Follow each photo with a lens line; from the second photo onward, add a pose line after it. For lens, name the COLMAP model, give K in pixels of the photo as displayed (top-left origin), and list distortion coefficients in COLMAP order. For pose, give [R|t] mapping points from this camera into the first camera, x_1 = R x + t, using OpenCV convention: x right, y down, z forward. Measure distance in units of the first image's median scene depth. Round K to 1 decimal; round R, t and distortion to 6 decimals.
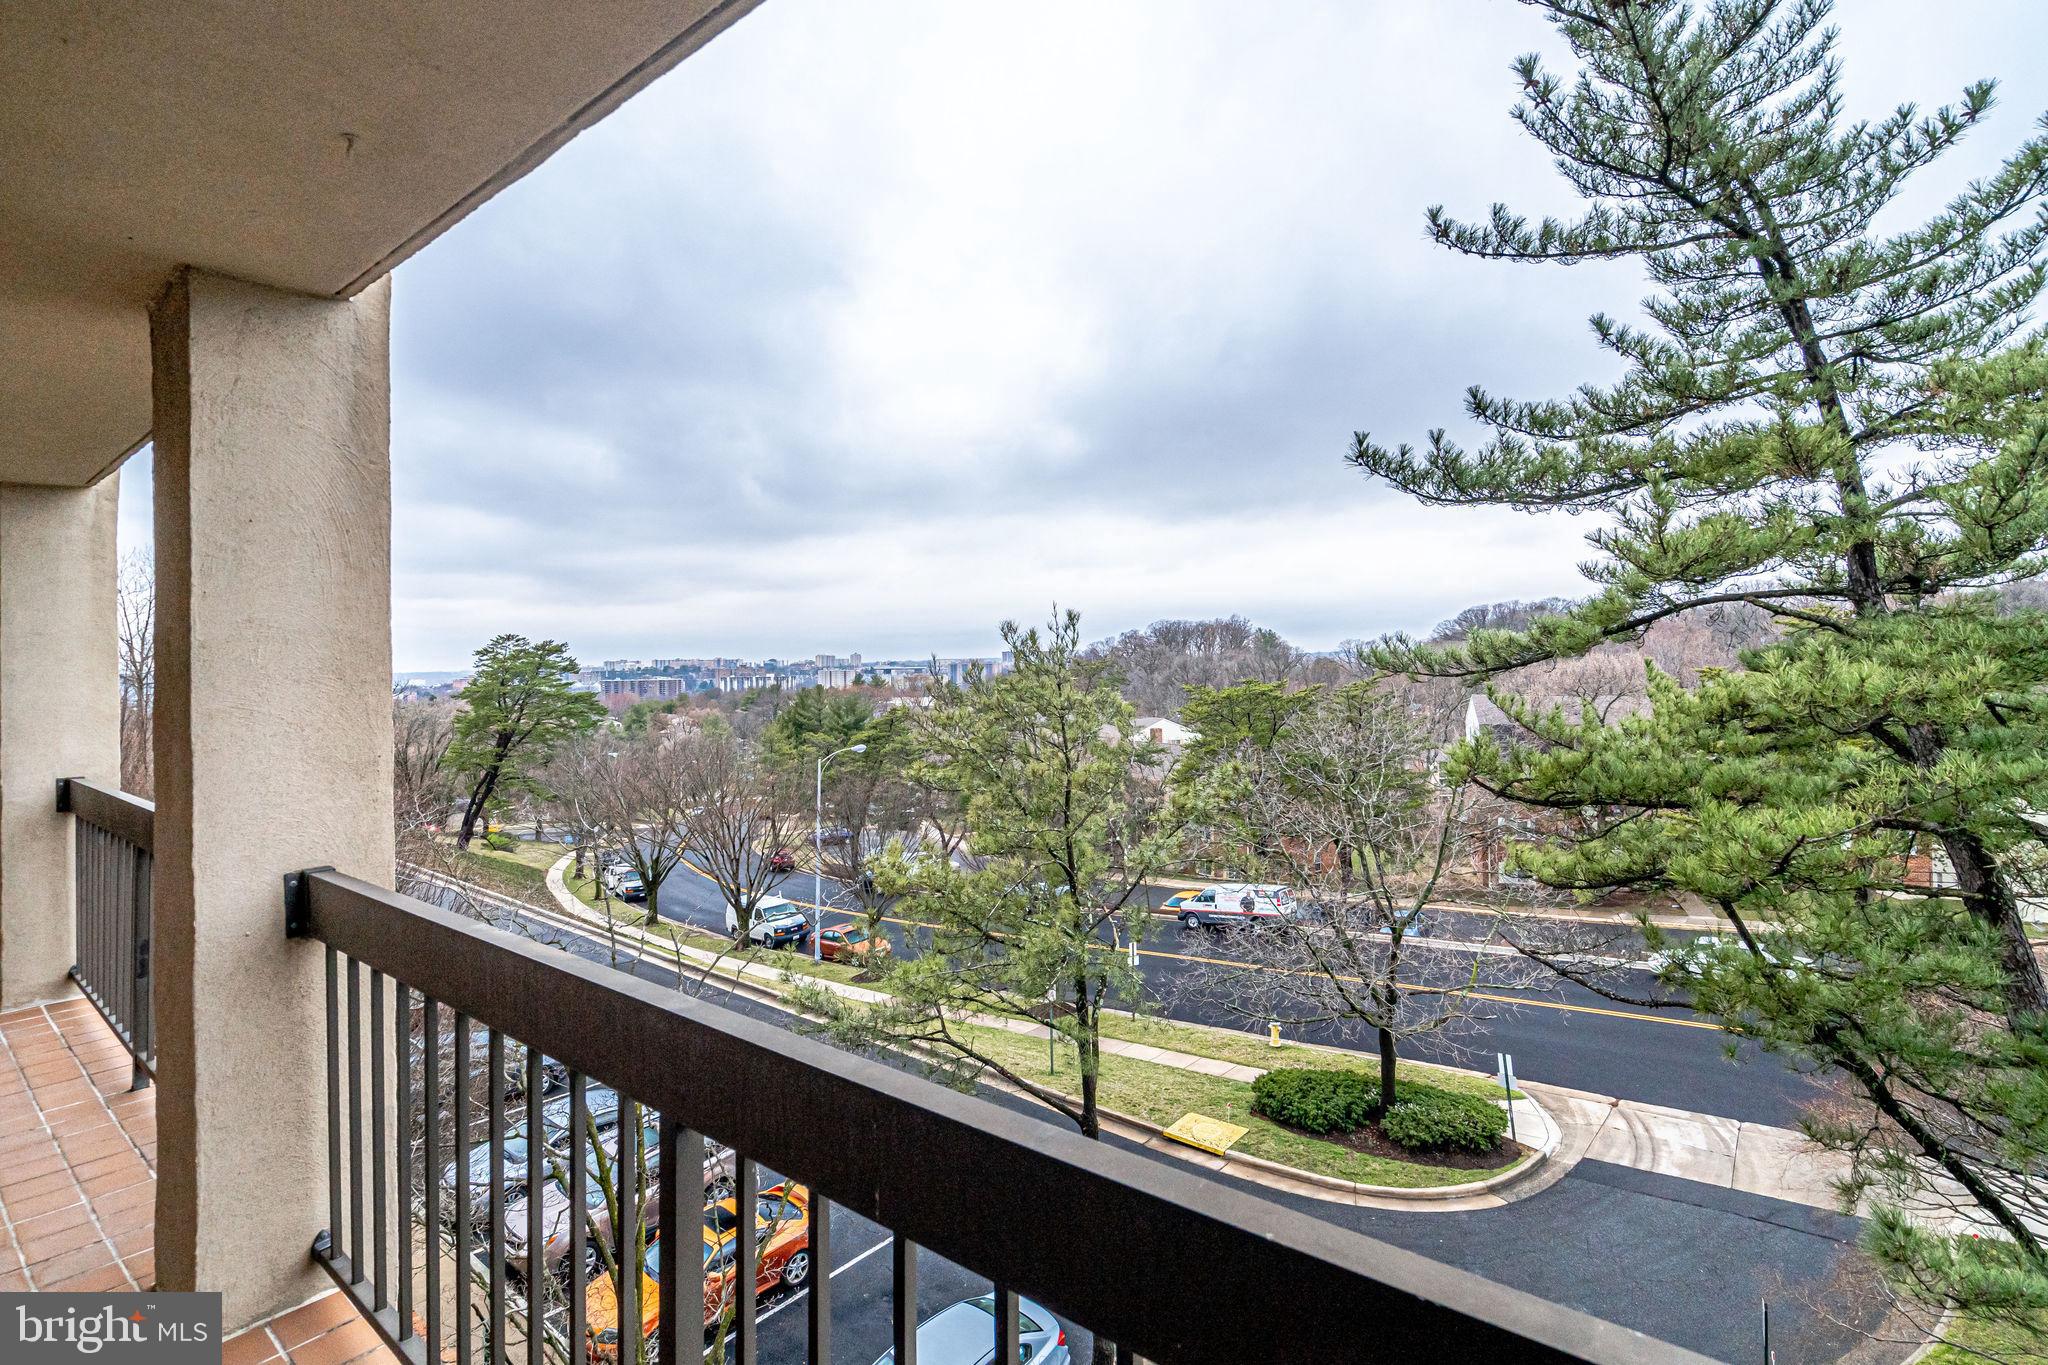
lens RADIAL K [[1010.1, 0, 1093.5], [0, 1010.1, 689.9], [0, 0, 1]] dist [-0.001110, -0.000201]
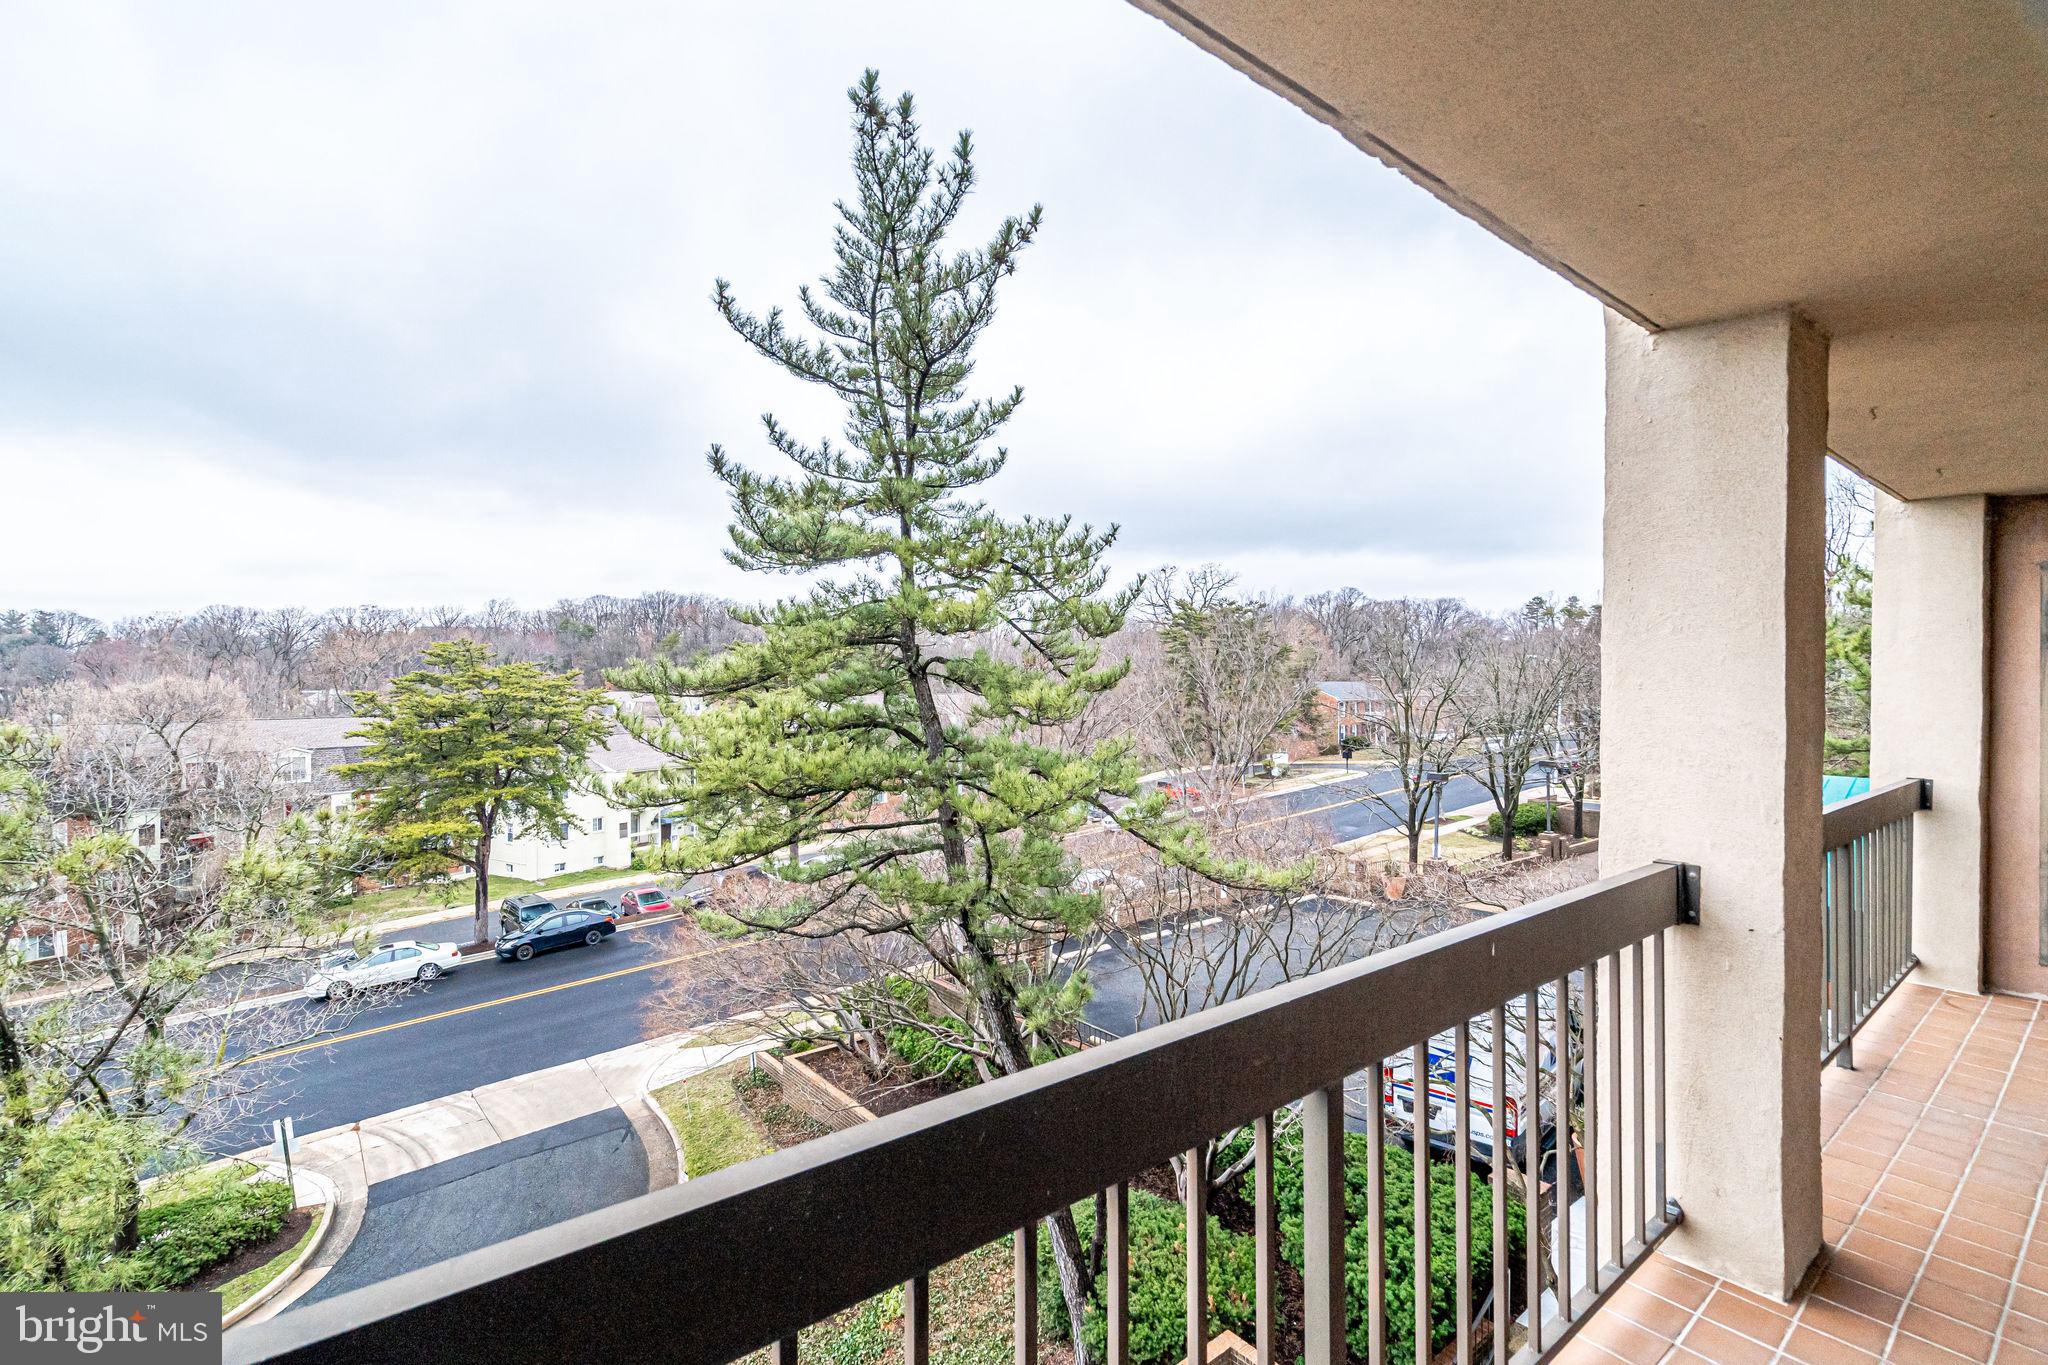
lens RADIAL K [[900.0, 0, 1026.2], [0, 900.0, 712.1], [0, 0, 1]] dist [-0.003868, -0.000682]
pose [[0.236147, -0.015091, 0.971600, -0.210368], [0.016607, 0.999796, 0.011492, -0.000182], [-0.971575, 0.013421, 0.236350, 0.162631]]
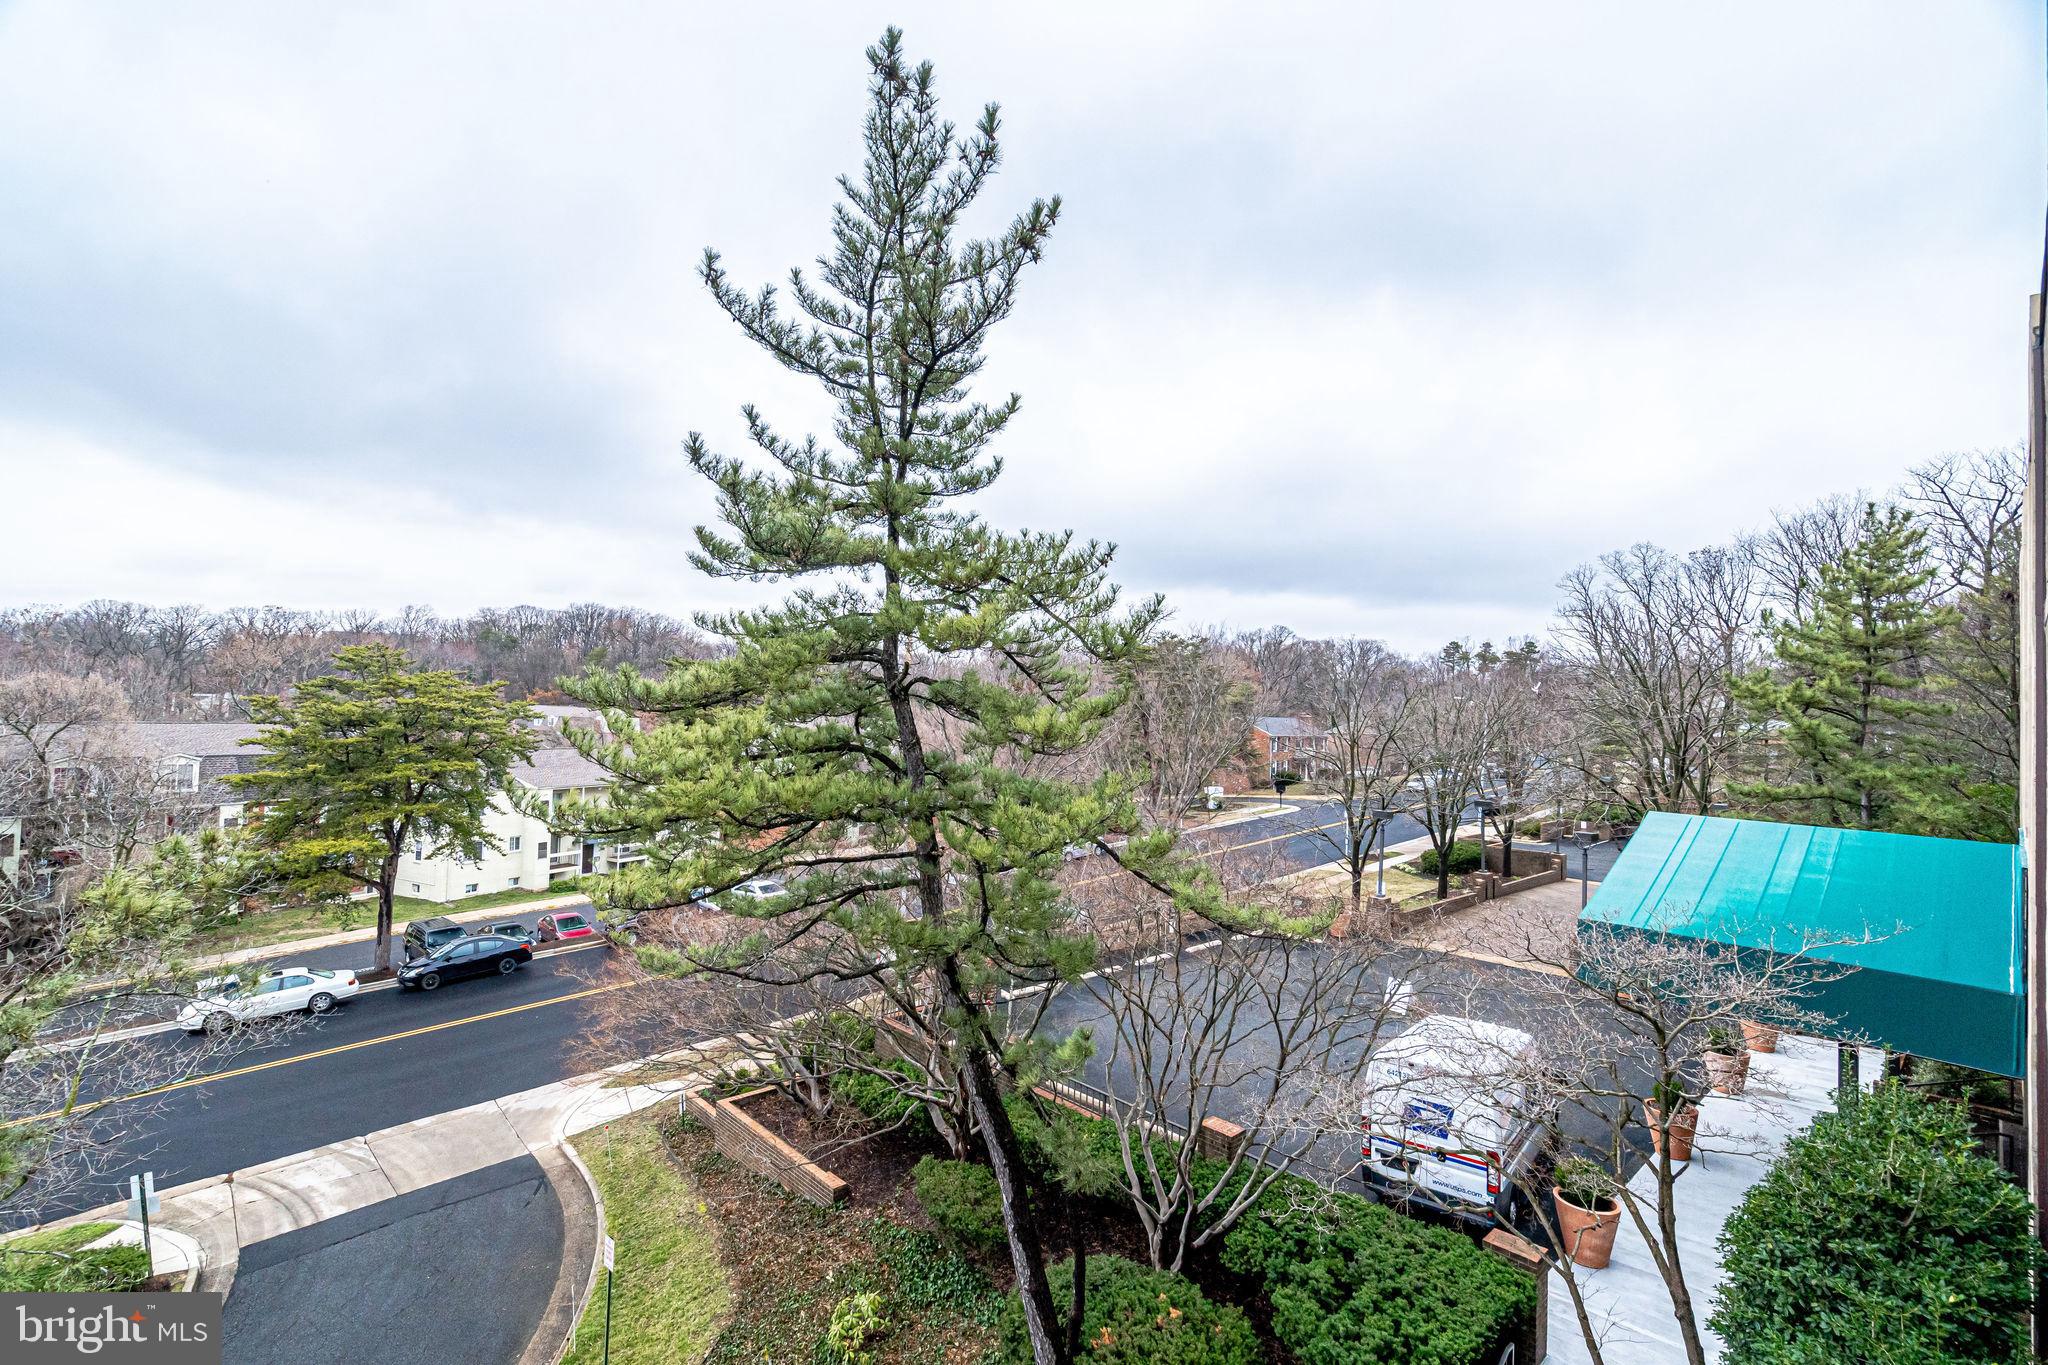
lens RADIAL K [[900.0, 0, 1026.2], [0, 900.0, 712.1], [0, 0, 1]] dist [-0.003868, -0.000682]
pose [[0.167392, 0.020447, 0.985678, -0.182768], [-0.012699, 0.999747, -0.018582, 0.000022], [-0.985809, -0.009407, 0.167609, 0.197302]]
